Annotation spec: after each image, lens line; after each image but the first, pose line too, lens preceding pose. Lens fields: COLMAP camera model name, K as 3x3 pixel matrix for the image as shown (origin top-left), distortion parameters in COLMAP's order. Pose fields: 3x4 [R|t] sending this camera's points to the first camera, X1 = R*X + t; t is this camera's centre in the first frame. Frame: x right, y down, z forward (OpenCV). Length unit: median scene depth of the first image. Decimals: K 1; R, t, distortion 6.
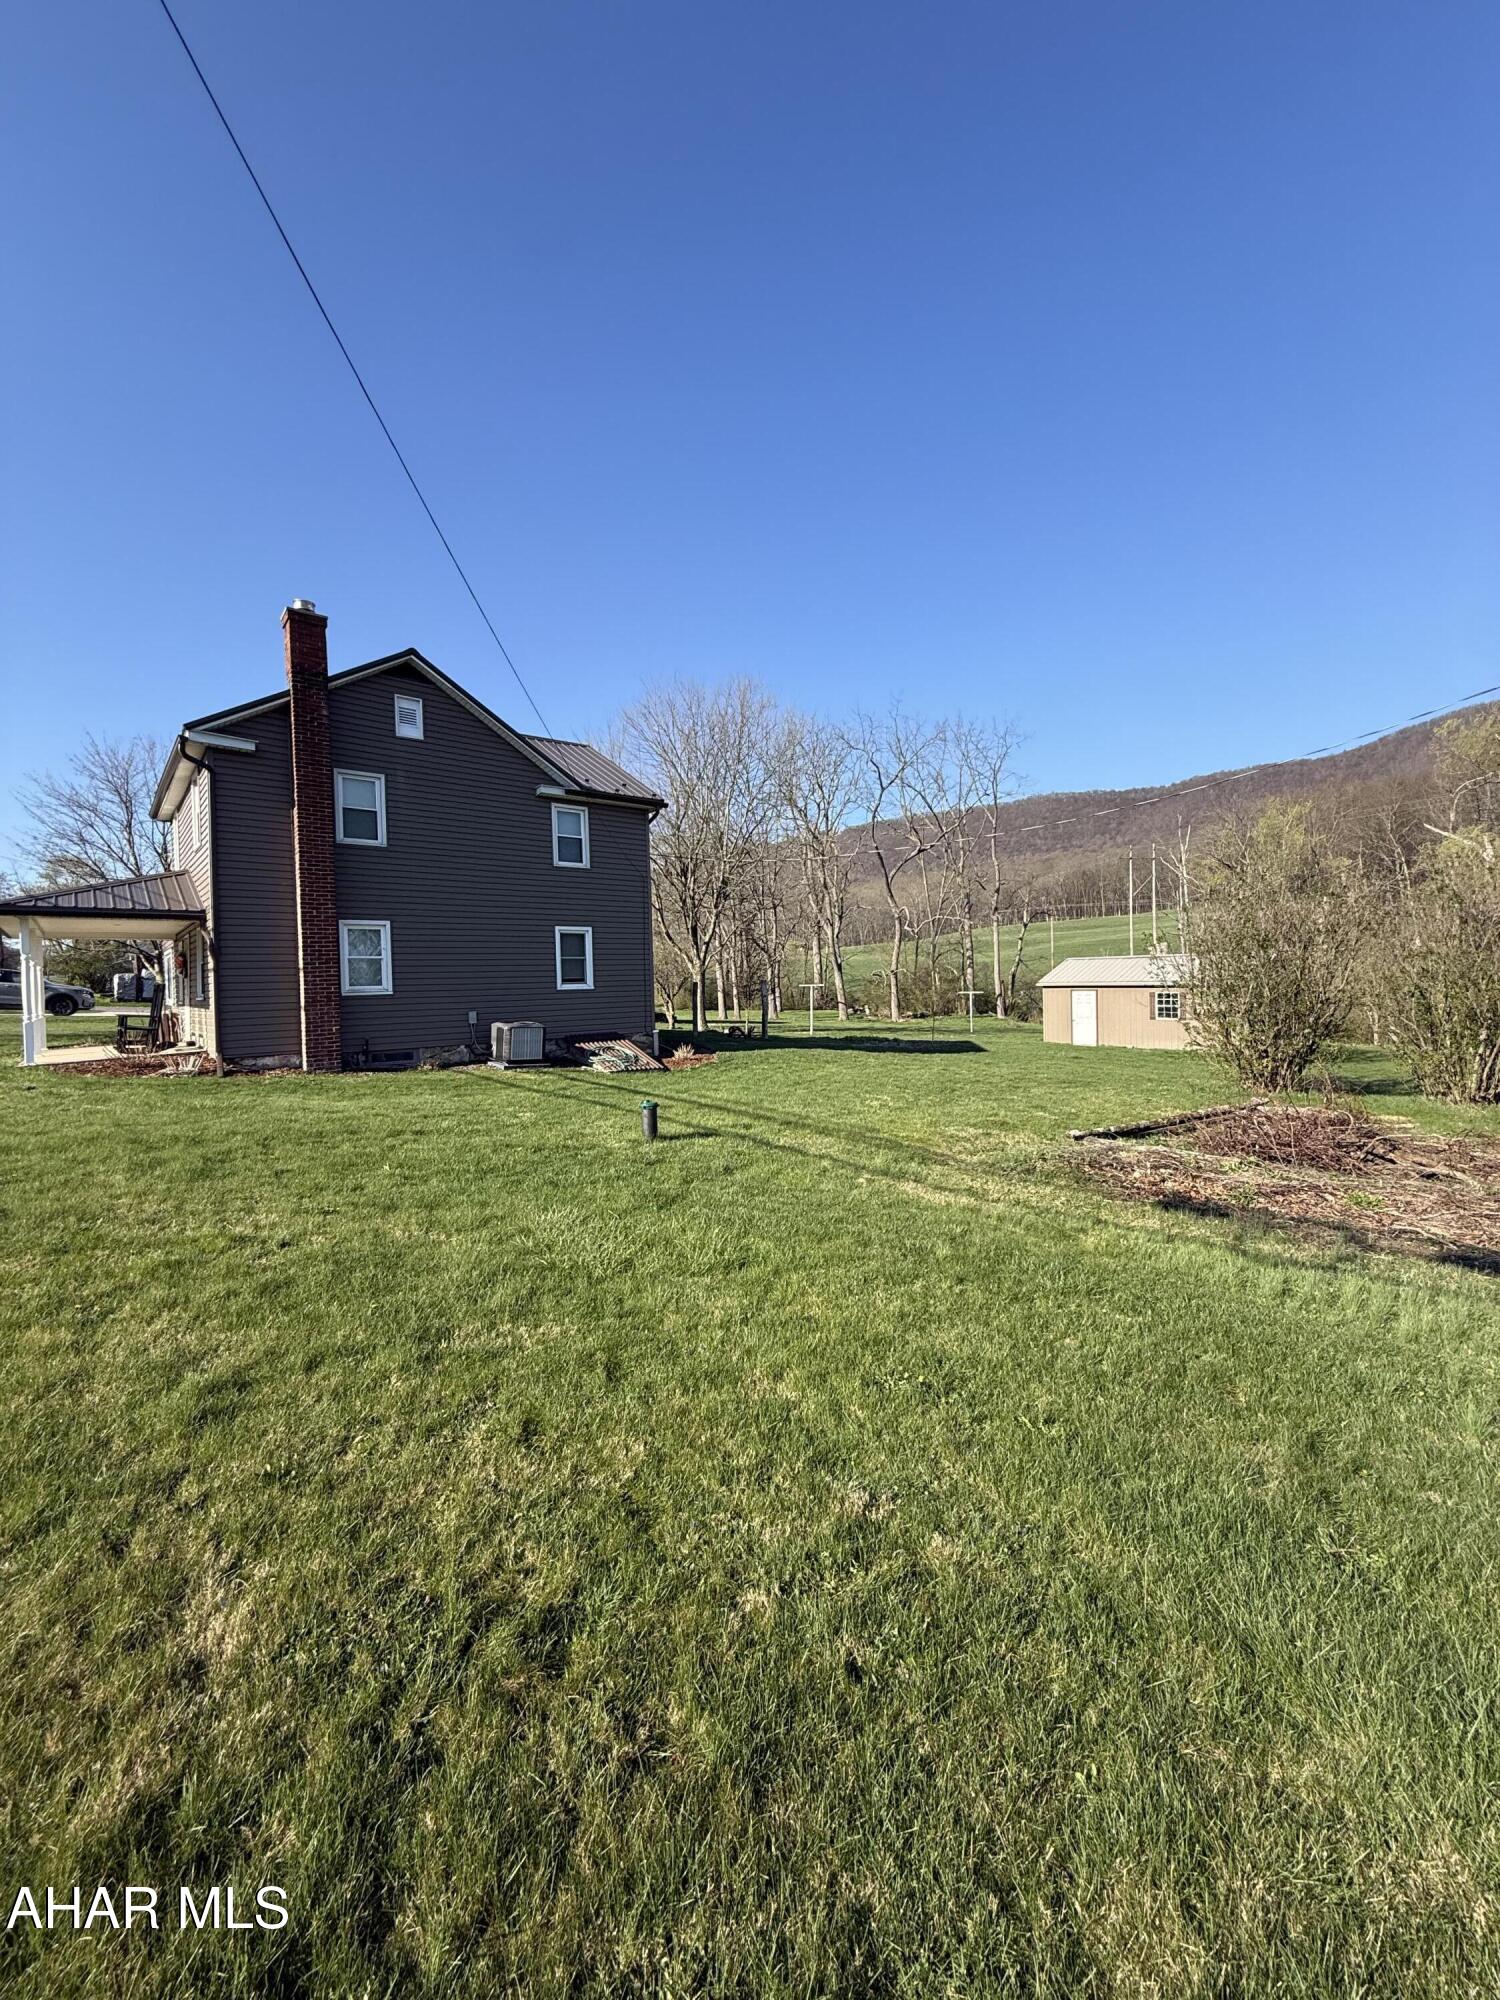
lens RADIAL K [[801.1, 0, 748.8], [0, 801.1, 998.5], [0, 0, 1]] dist [-0.002192, -0.000580]
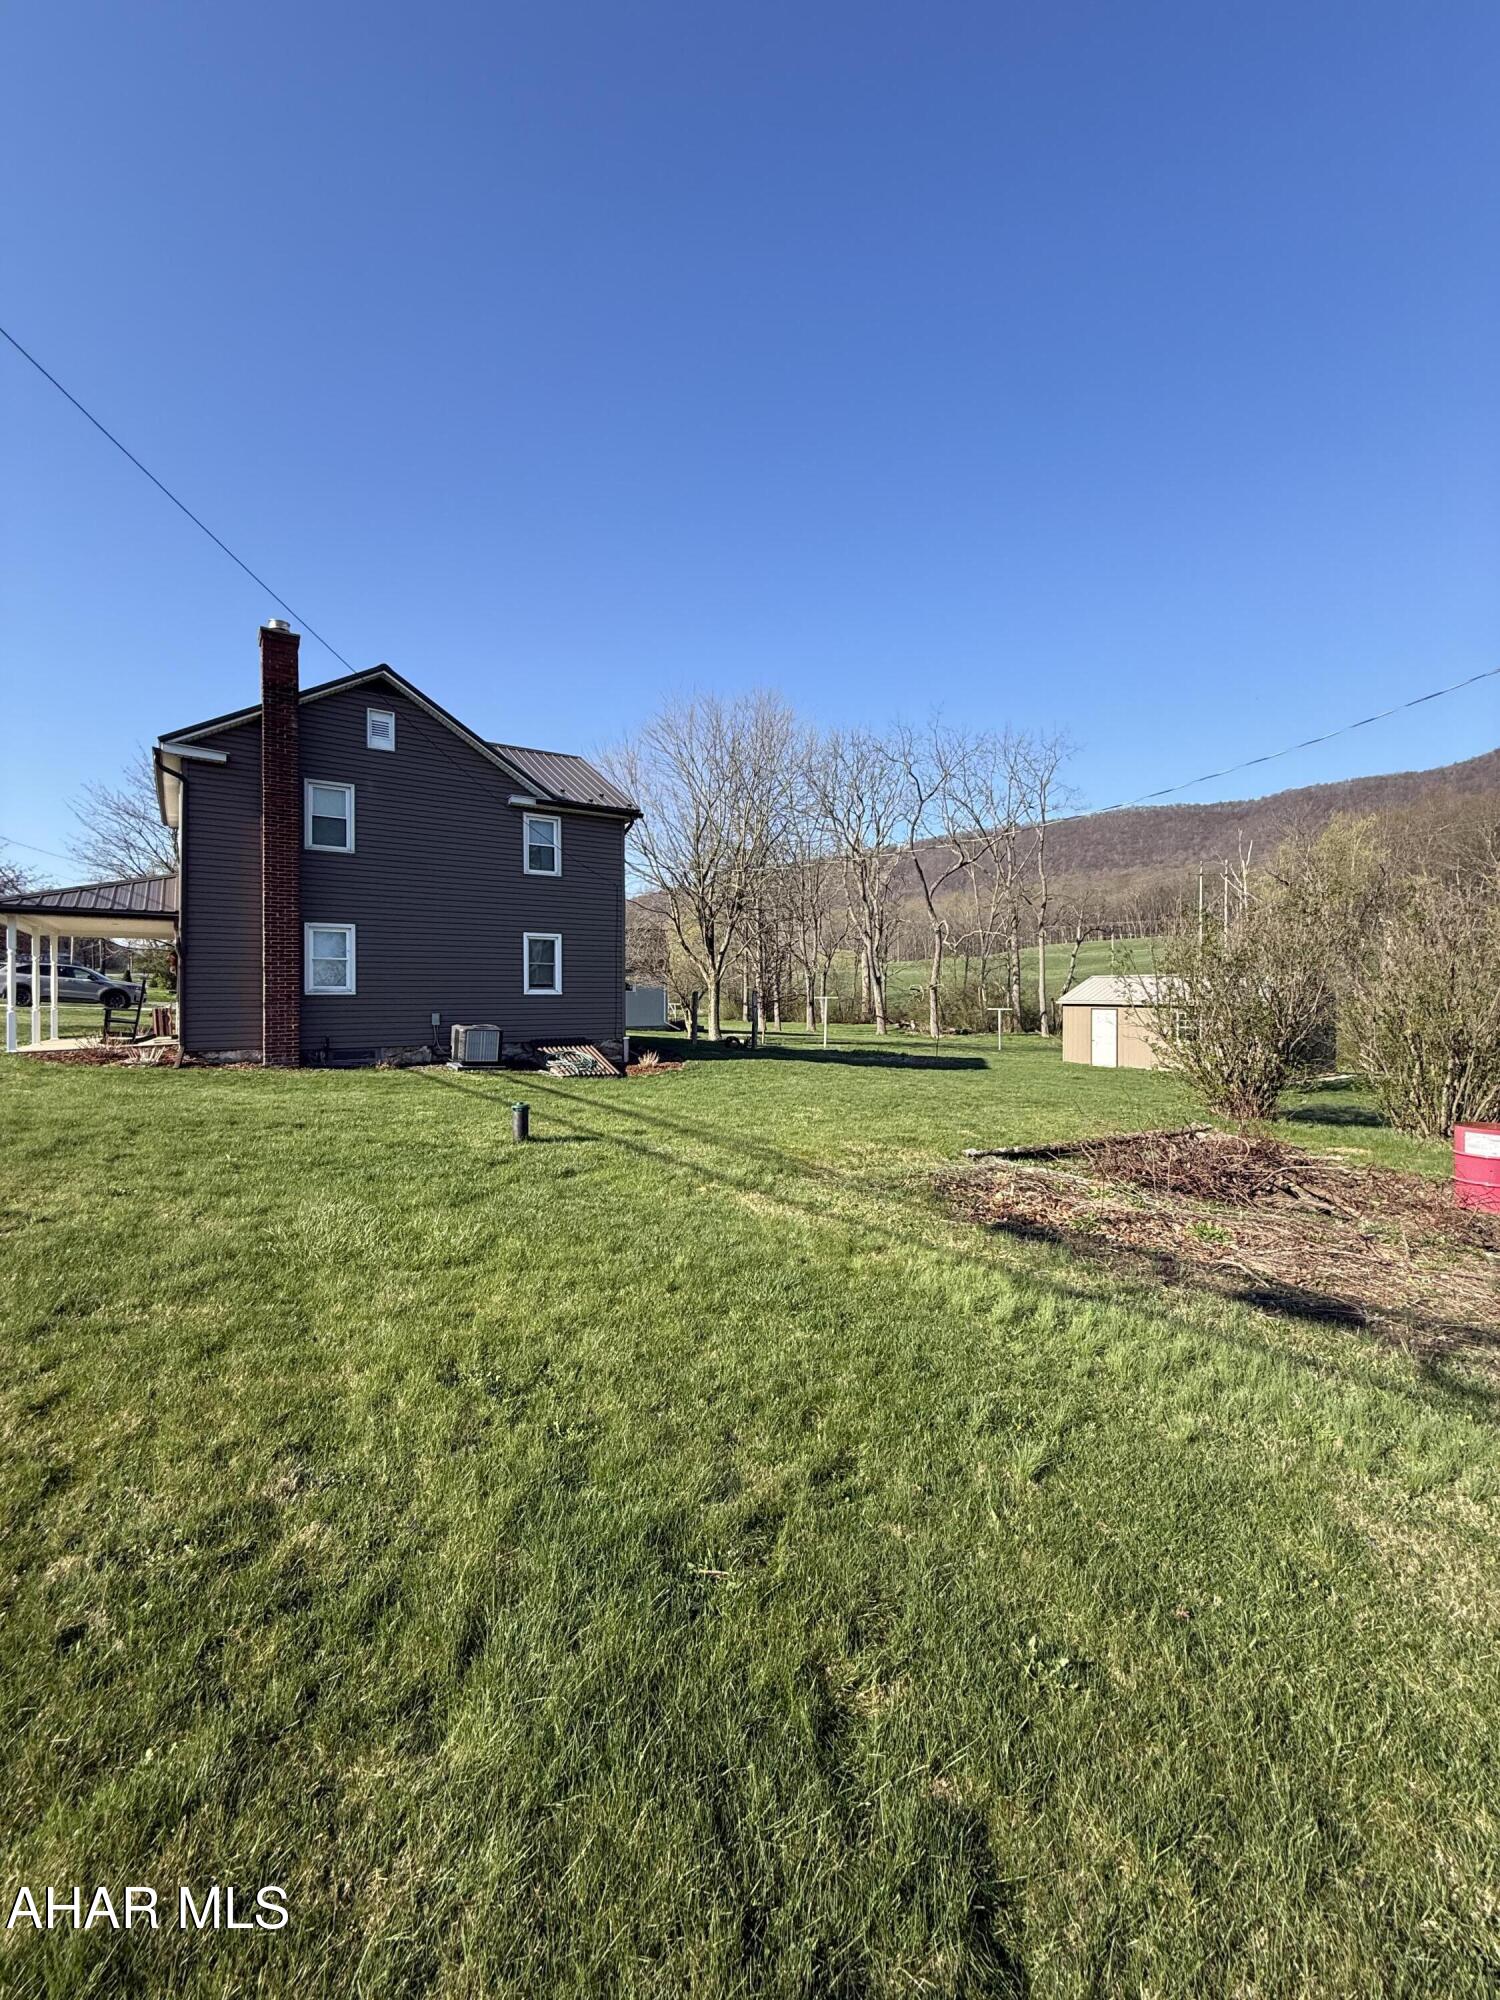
lens RADIAL K [[801.1, 0, 748.5], [0, 801.1, 998.4], [0, 0, 1]] dist [-0.002192, -0.000580]
pose [[0.996389, 0.023369, -0.081623, 0.138463], [-0.024575, 0.999603, -0.013794, 0.001213], [0.081268, 0.015750, 0.996568, 0.003939]]
